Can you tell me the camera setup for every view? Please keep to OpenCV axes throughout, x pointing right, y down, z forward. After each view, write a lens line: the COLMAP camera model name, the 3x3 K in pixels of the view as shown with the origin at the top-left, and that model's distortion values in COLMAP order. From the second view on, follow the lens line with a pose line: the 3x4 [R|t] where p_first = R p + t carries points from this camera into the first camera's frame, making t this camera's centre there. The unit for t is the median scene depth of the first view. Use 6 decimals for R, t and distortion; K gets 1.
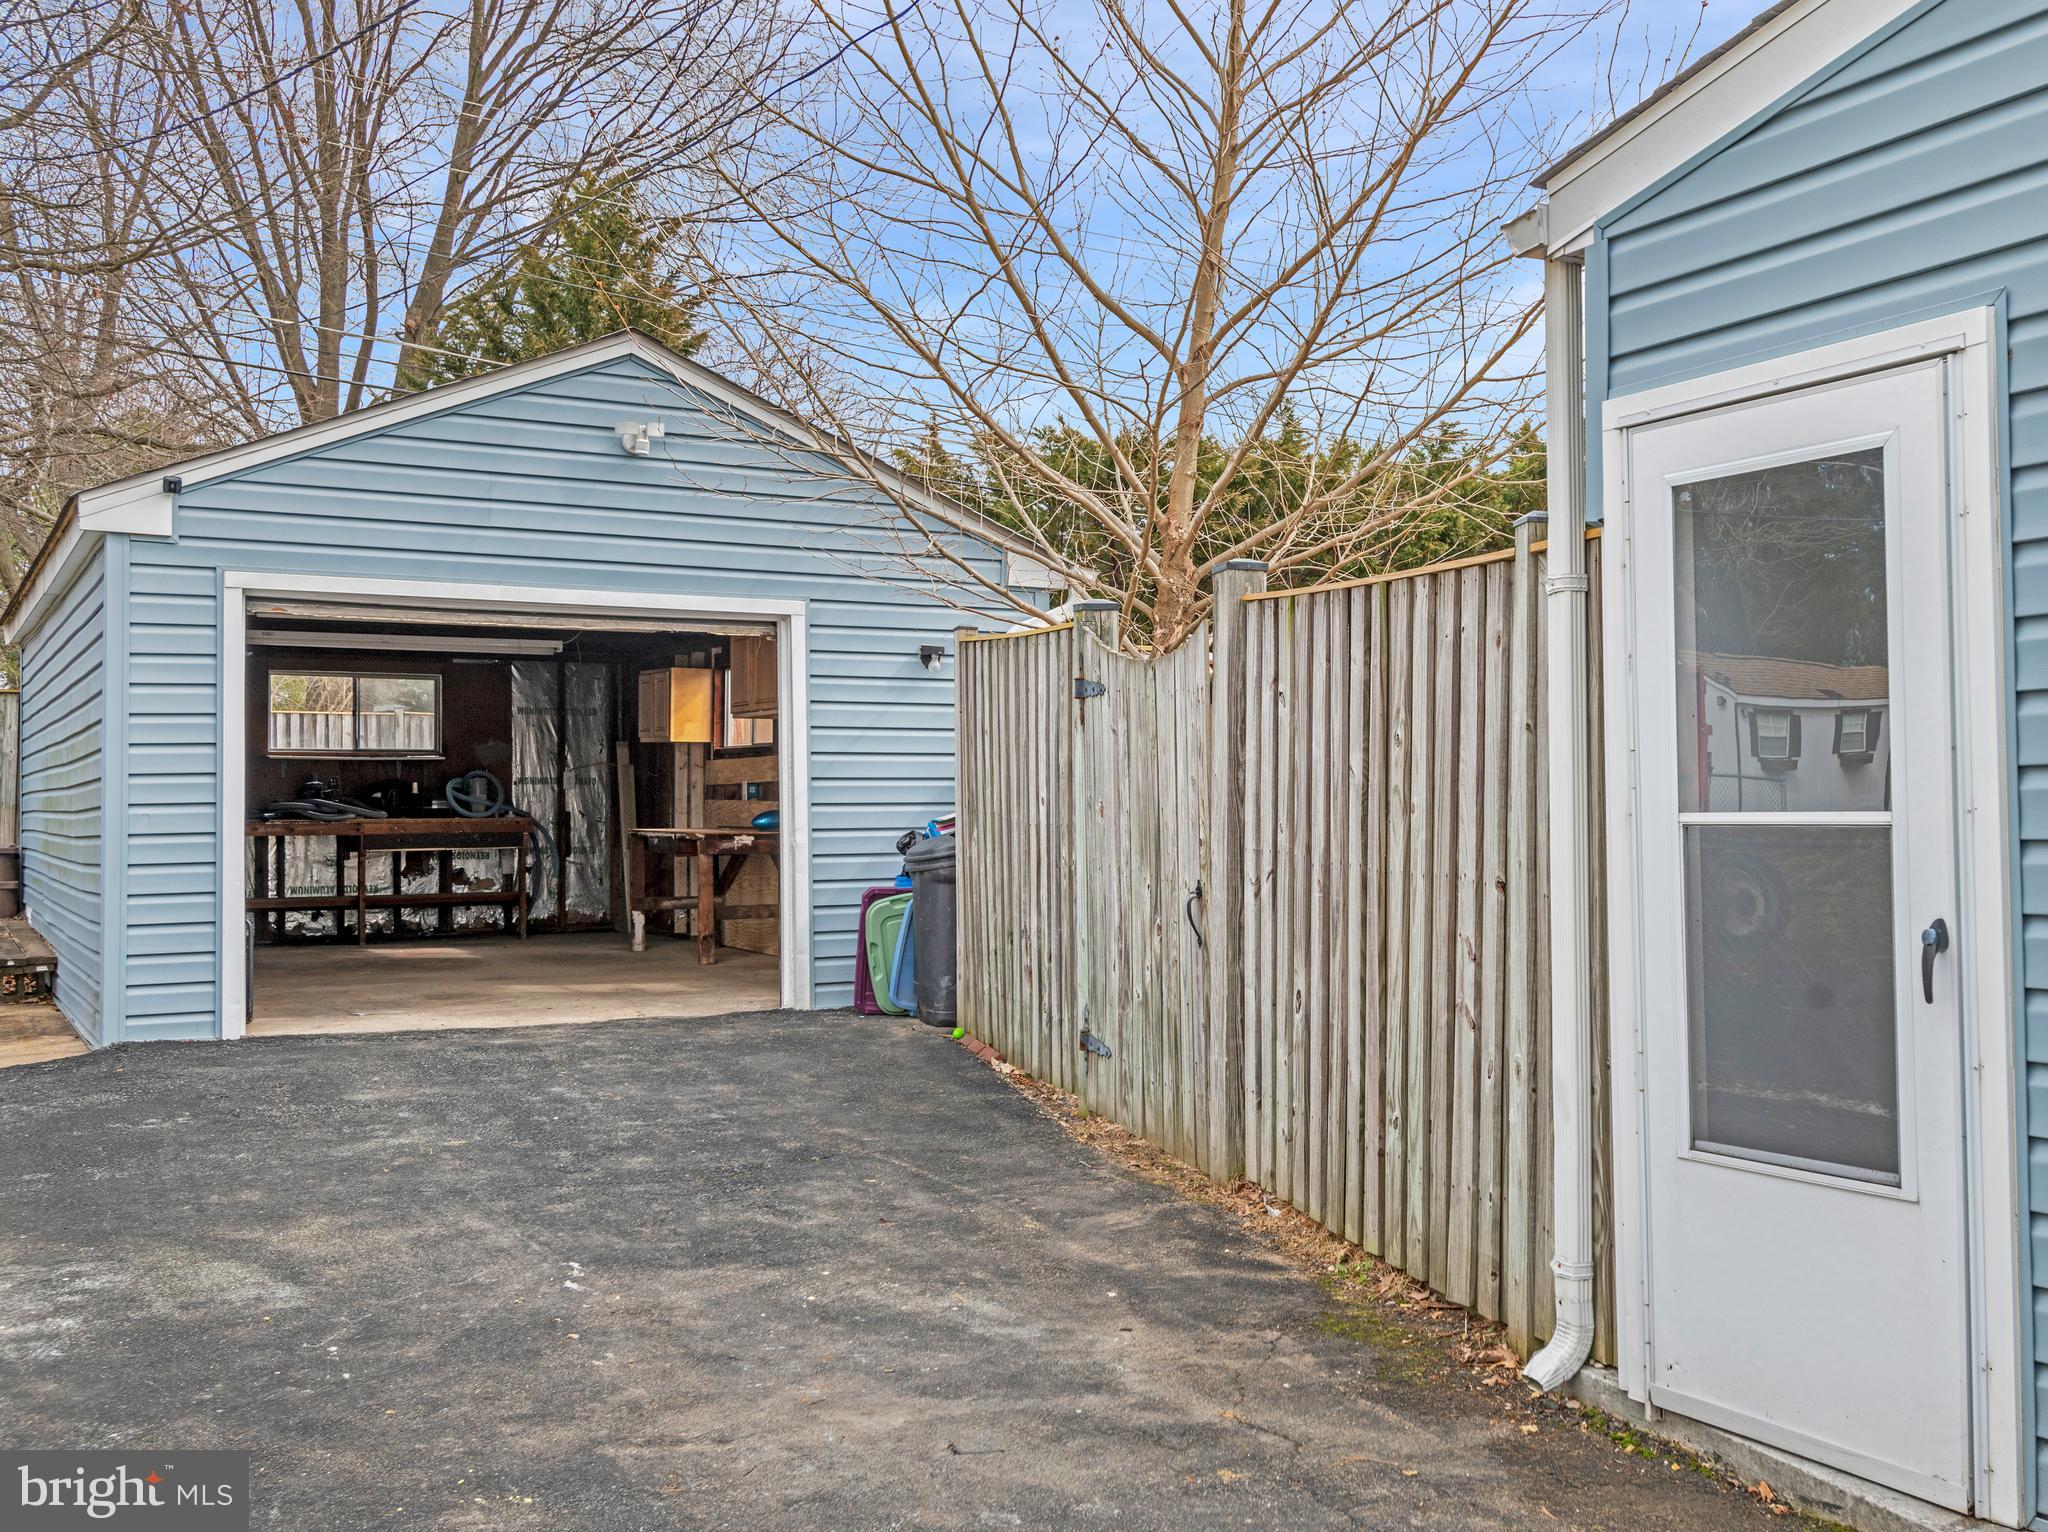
lens RADIAL K [[1993.5, 0, 1024.0], [0, 1993.5, 766.0], [0, 0, 1]] dist [-0.004141, 0.023980]
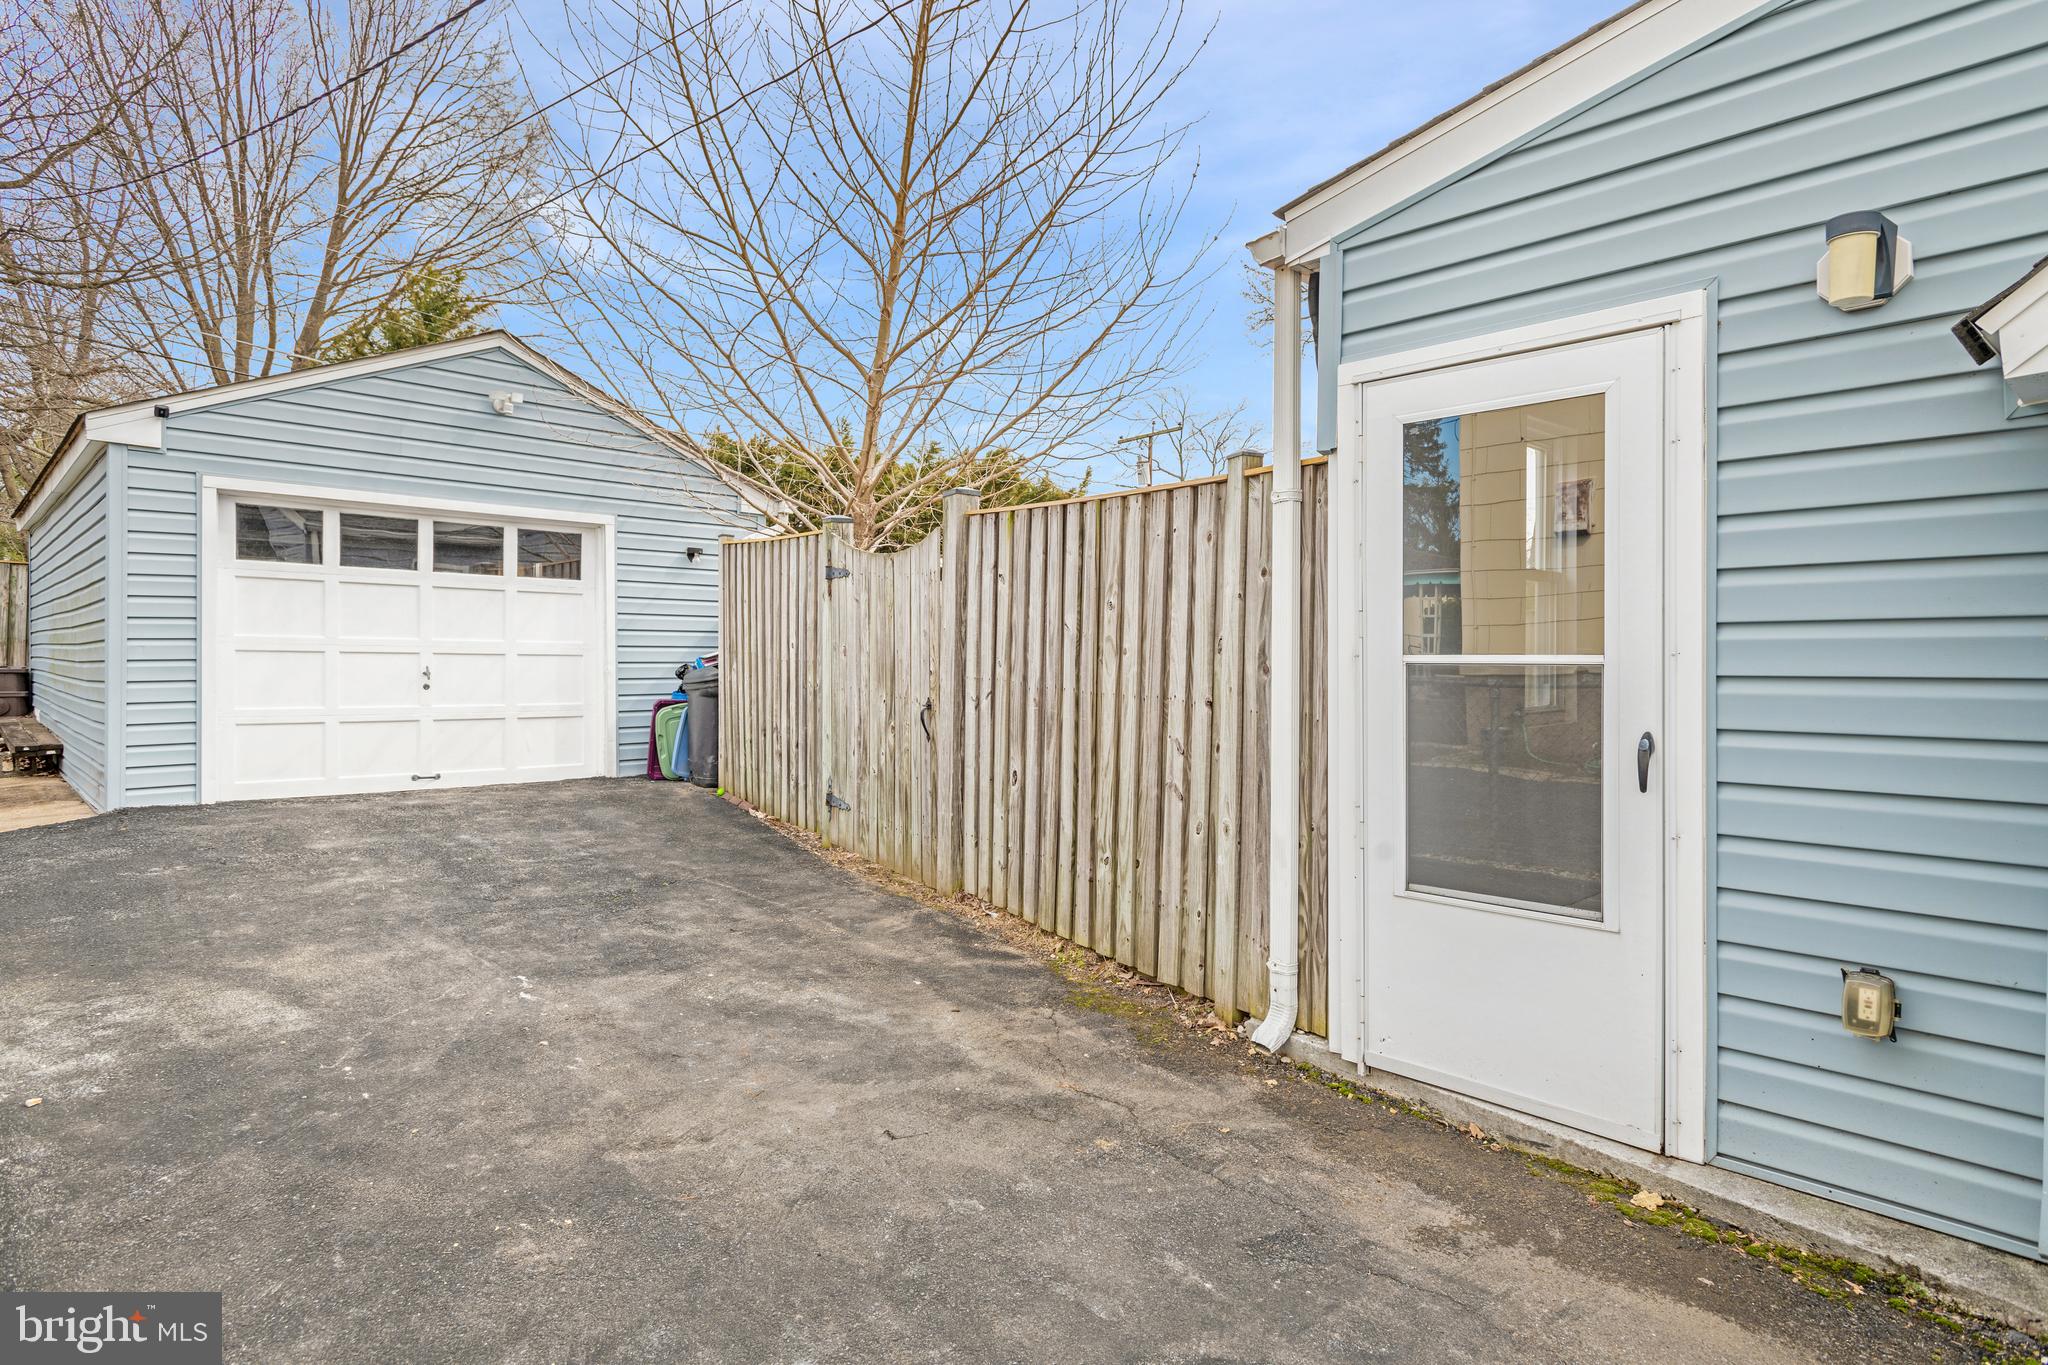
lens RADIAL K [[1106.2, 0, 924.5], [0, 1106.2, 665.5], [0, 0, 1]] dist [0.006890, 0.000129]
pose [[0.976858, 0.011155, 0.213598, -0.078717], [-0.017762, 0.999420, 0.029038, 0.006521], [-0.213150, -0.032160, 0.976490, 0.136193]]
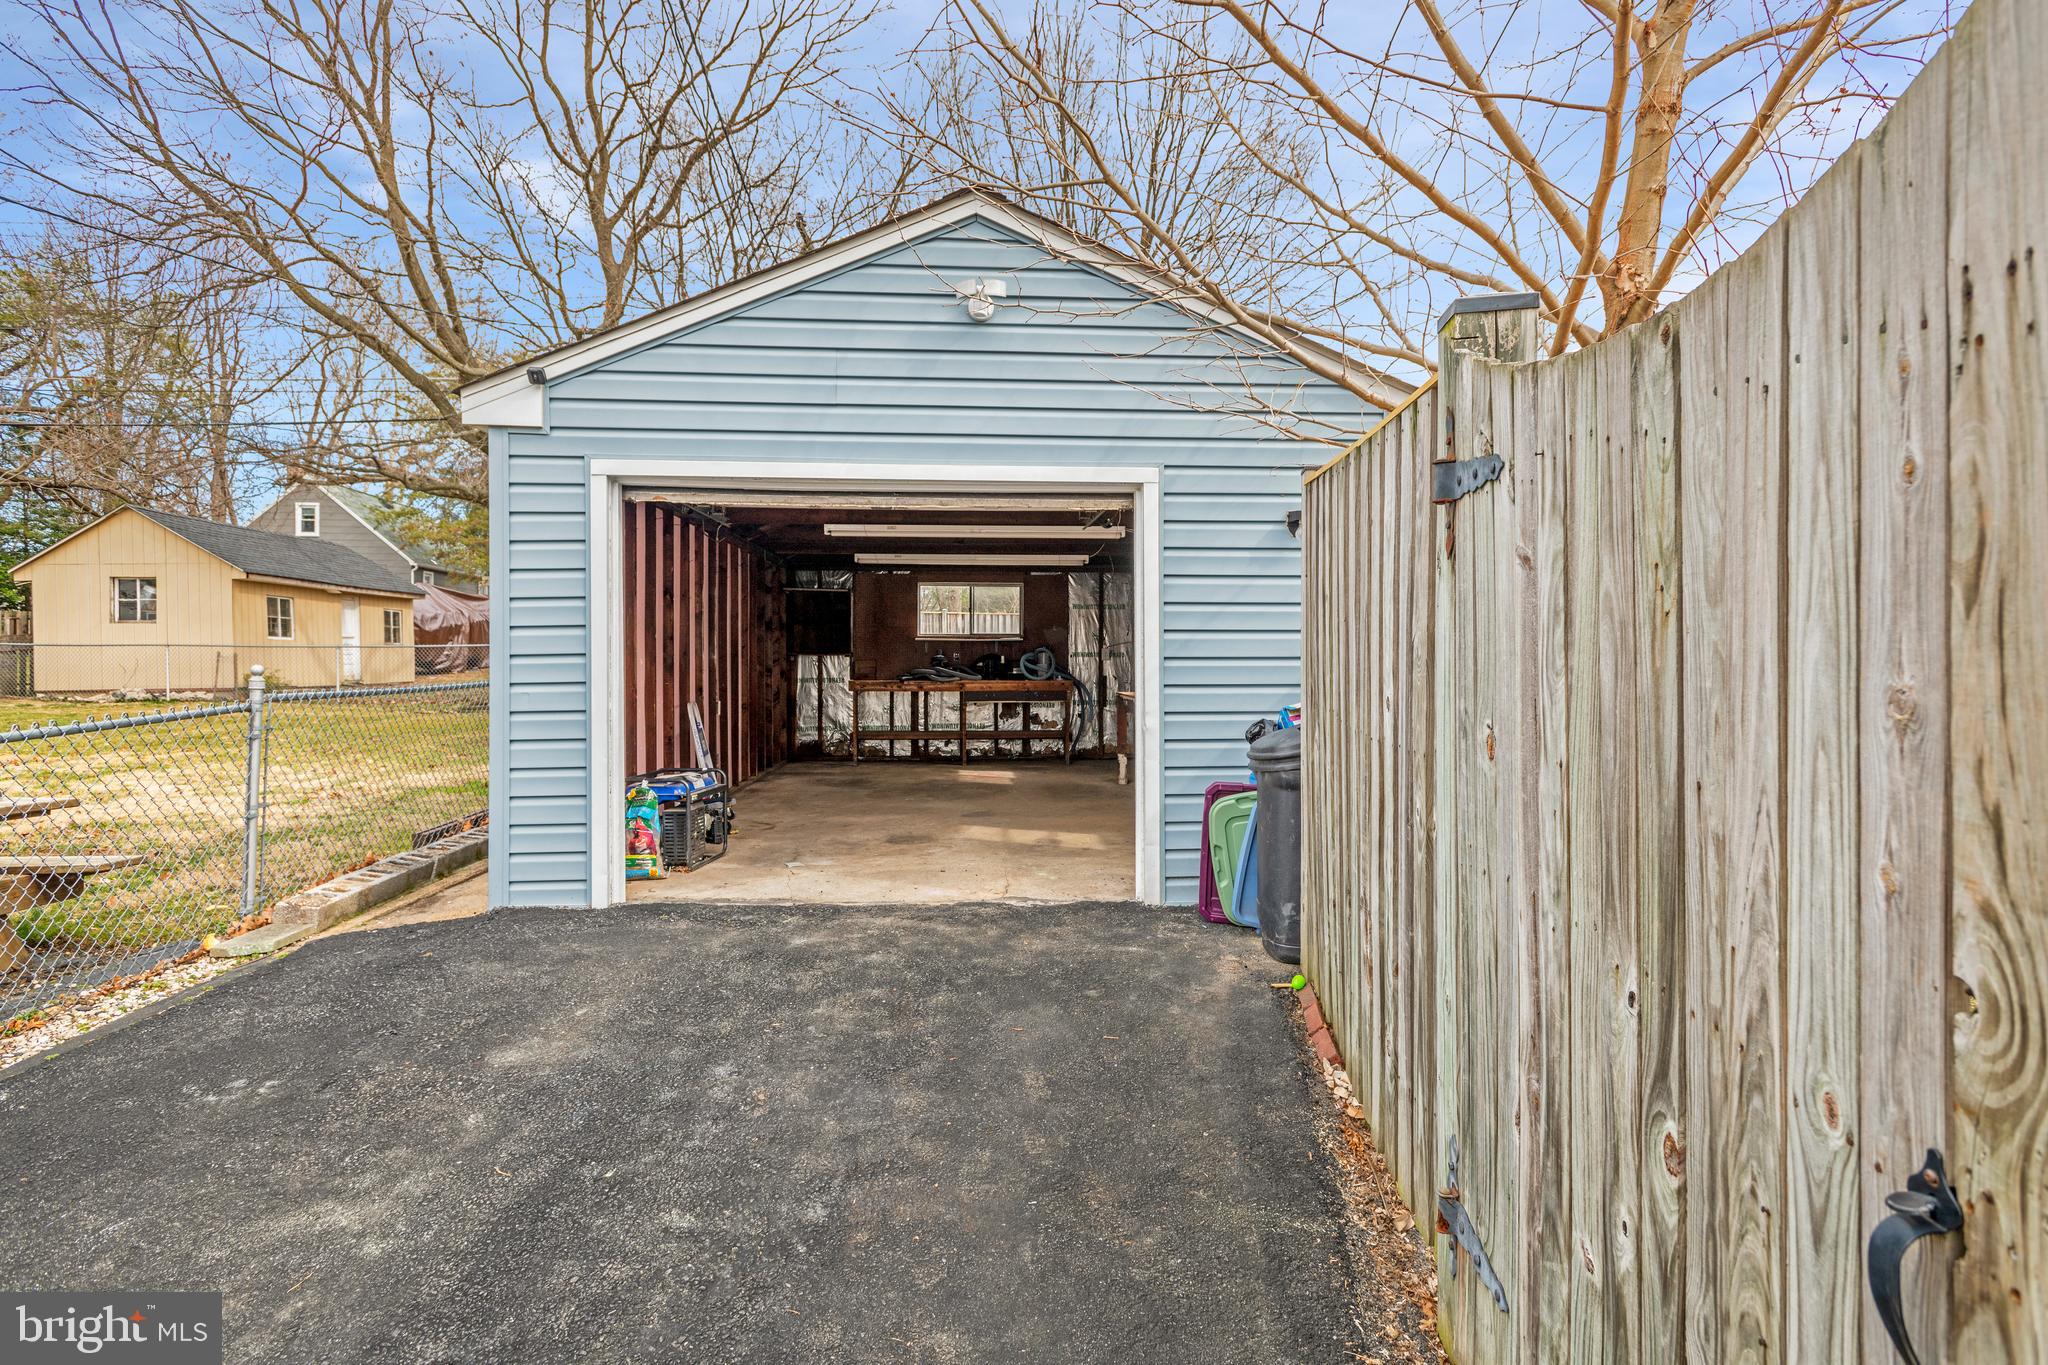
lens RADIAL K [[1106.5, 0, 1035.7], [0, 1106.5, 690.7], [0, 0, 1]] dist [0.012640, 0.000032]
pose [[0.935063, 0.011785, -0.354287, 0.029455], [0.003175, 0.999129, 0.041616, -0.000362], [0.354468, -0.040038, 0.934210, 0.685556]]
